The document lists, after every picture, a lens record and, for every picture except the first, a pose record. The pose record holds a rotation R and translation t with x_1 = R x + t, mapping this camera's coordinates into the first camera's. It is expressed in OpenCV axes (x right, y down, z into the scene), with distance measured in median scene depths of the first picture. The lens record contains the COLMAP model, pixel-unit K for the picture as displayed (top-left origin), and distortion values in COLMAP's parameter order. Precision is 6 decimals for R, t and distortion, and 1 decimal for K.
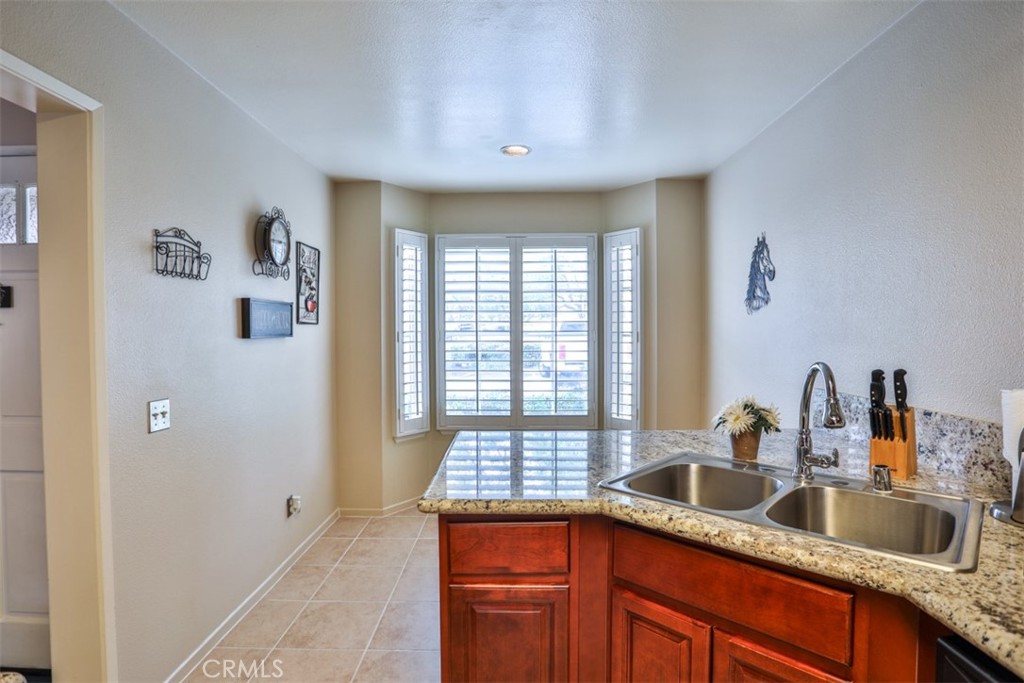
lens RADIAL K [[529.7, 0, 512.0], [0, 529.7, 341.5], [0, 0, 1]] dist [-0.076551, 0.034201]
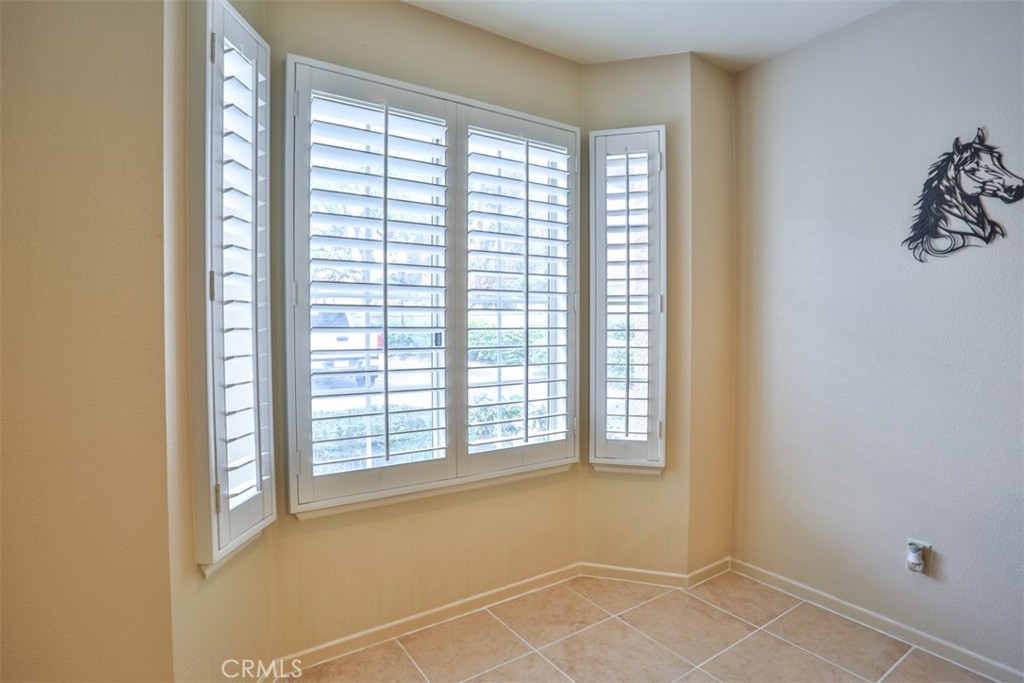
lens RADIAL K [[529.7, 0, 512.0], [0, 529.7, 341.5], [0, 0, 1]] dist [-0.076551, 0.034201]
pose [[0.824100, -0.011858, 0.566320, -0.235564], [0.008754, 0.999928, 0.008198, 0.026900], [-0.566377, -0.001799, 0.824144, 0.564671]]
